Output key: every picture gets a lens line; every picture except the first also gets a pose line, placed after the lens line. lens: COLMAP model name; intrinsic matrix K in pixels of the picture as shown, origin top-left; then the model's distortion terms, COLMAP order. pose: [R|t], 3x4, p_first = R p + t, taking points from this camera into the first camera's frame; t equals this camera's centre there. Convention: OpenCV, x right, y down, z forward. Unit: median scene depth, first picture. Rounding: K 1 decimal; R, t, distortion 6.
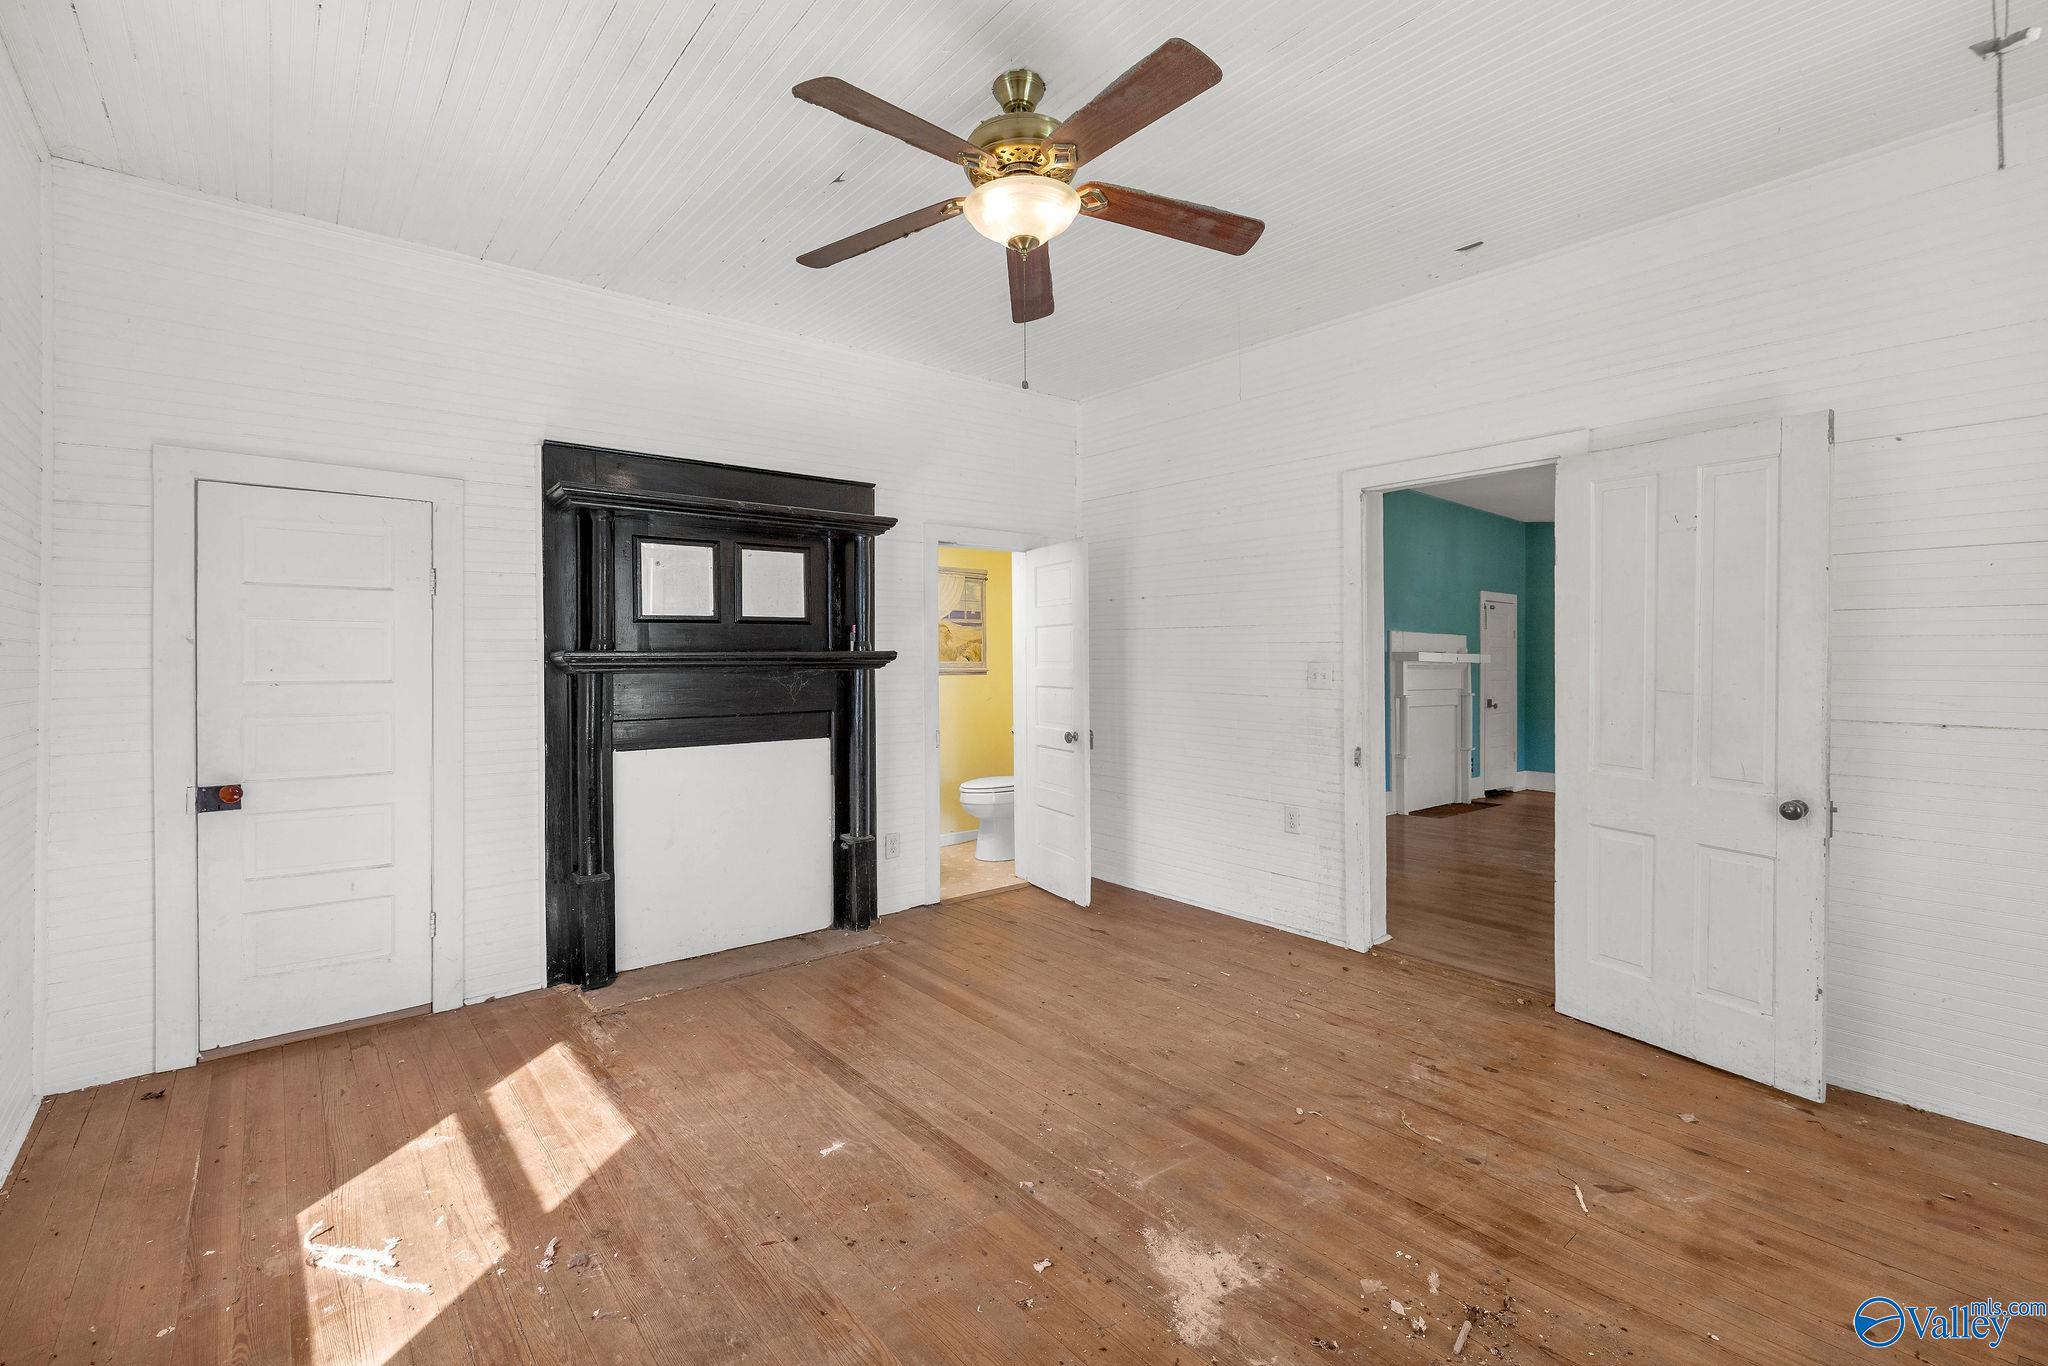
lens RADIAL K [[879.7, 0, 1003.8], [0, 879.7, 672.0], [0, 0, 1]] dist [0.003004, 0.000181]
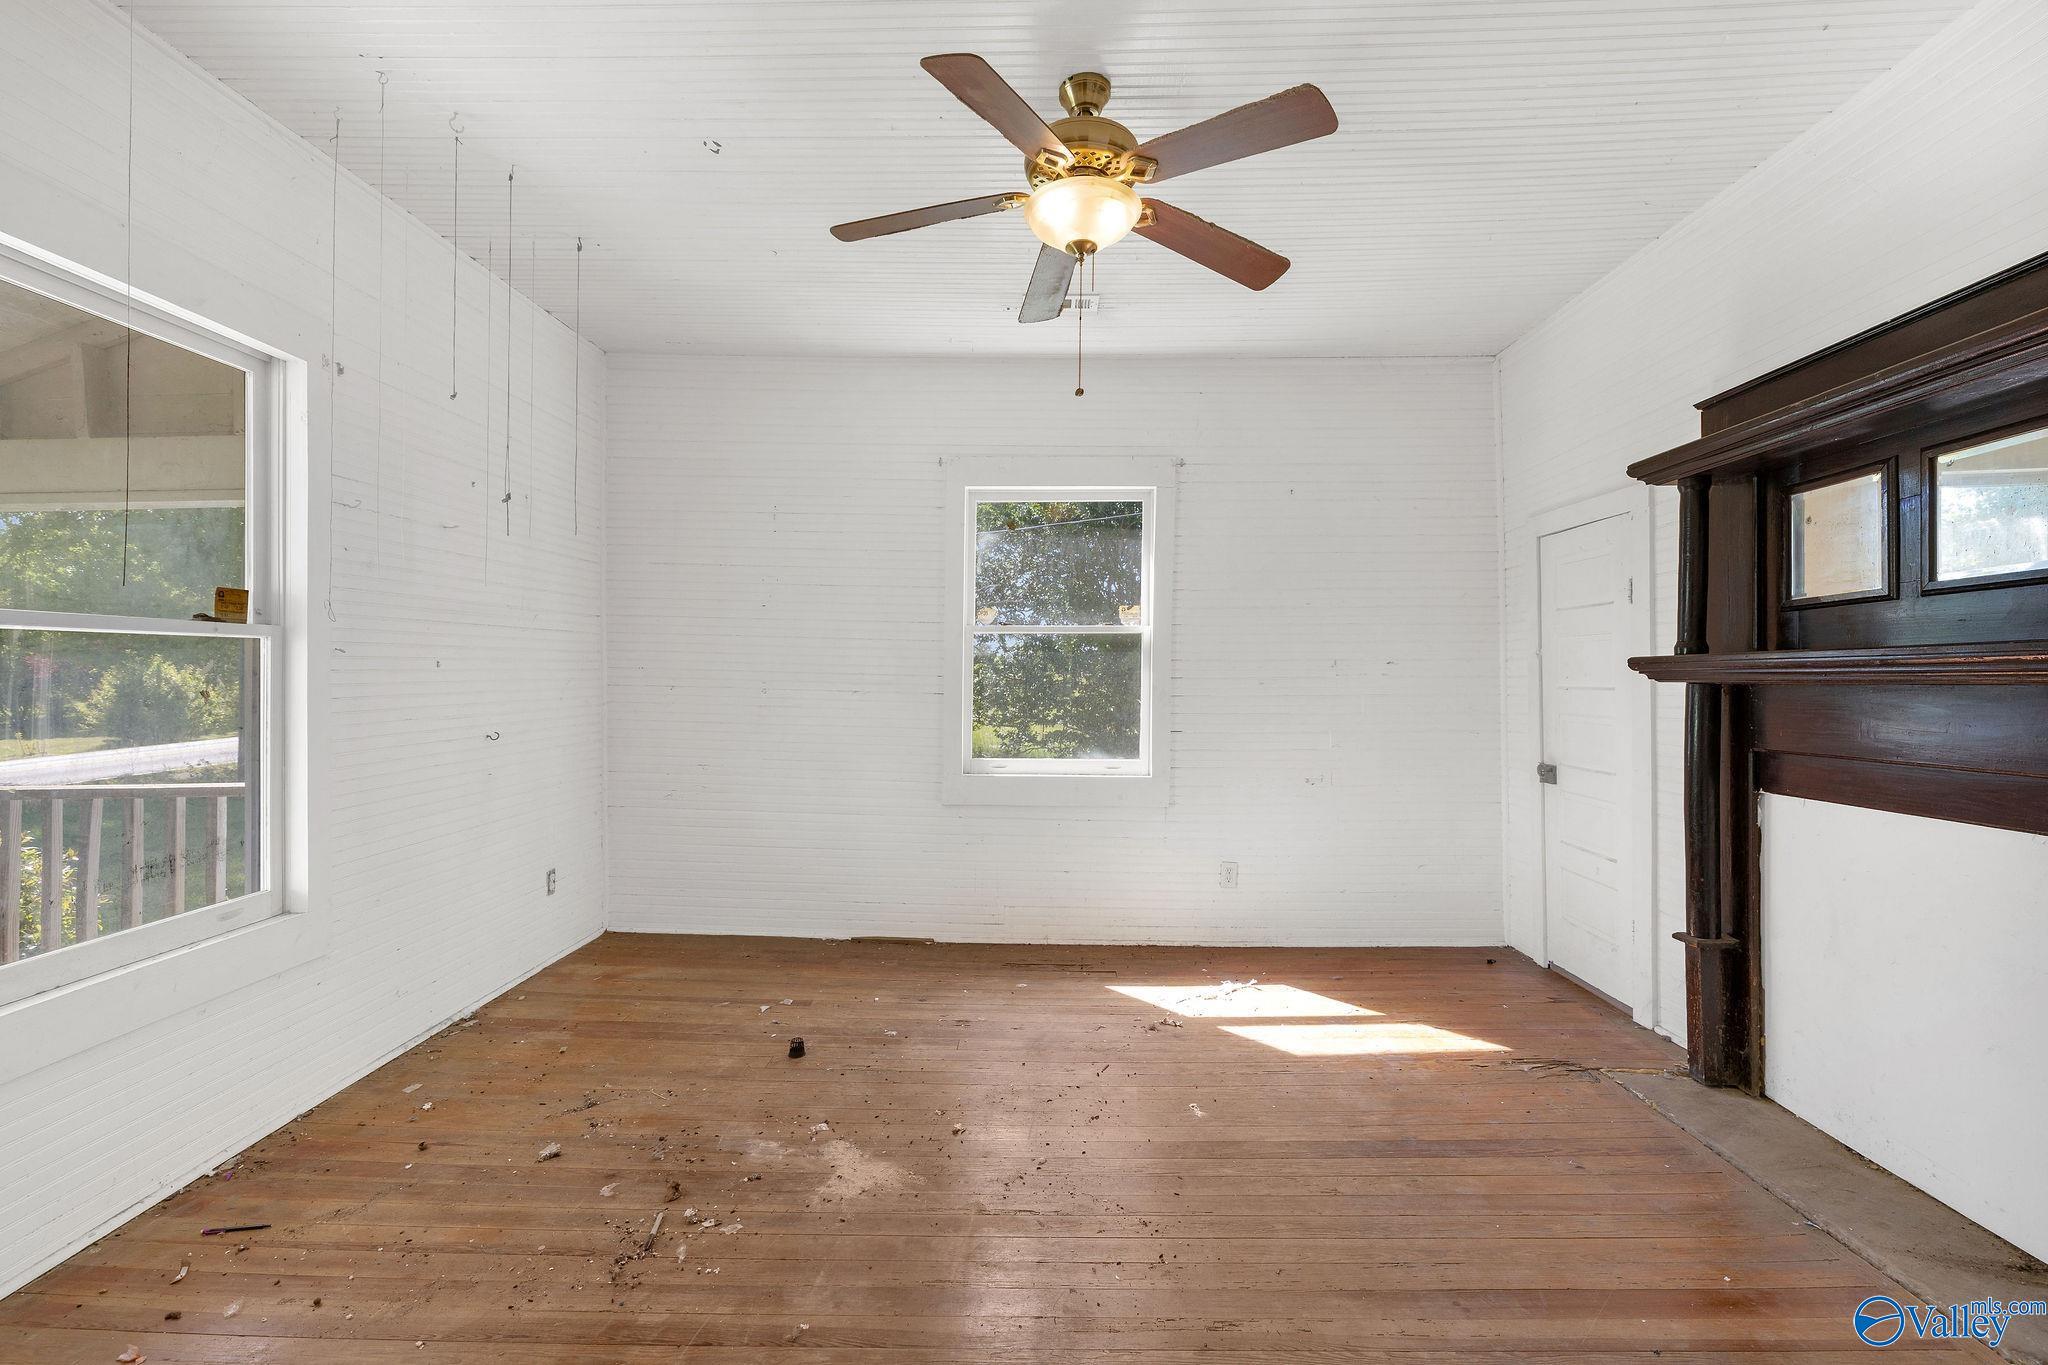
lens RADIAL K [[879.7, 0, 1008.4], [0, 879.7, 674.5], [0, 0, 1]] dist [0.003004, 0.000181]
pose [[-0.651195, 0.003245, -0.758903, 0.941147], [-0.001393, 0.999984, 0.005471, -0.019128], [0.758909, 0.004620, -0.651181, 1.805454]]
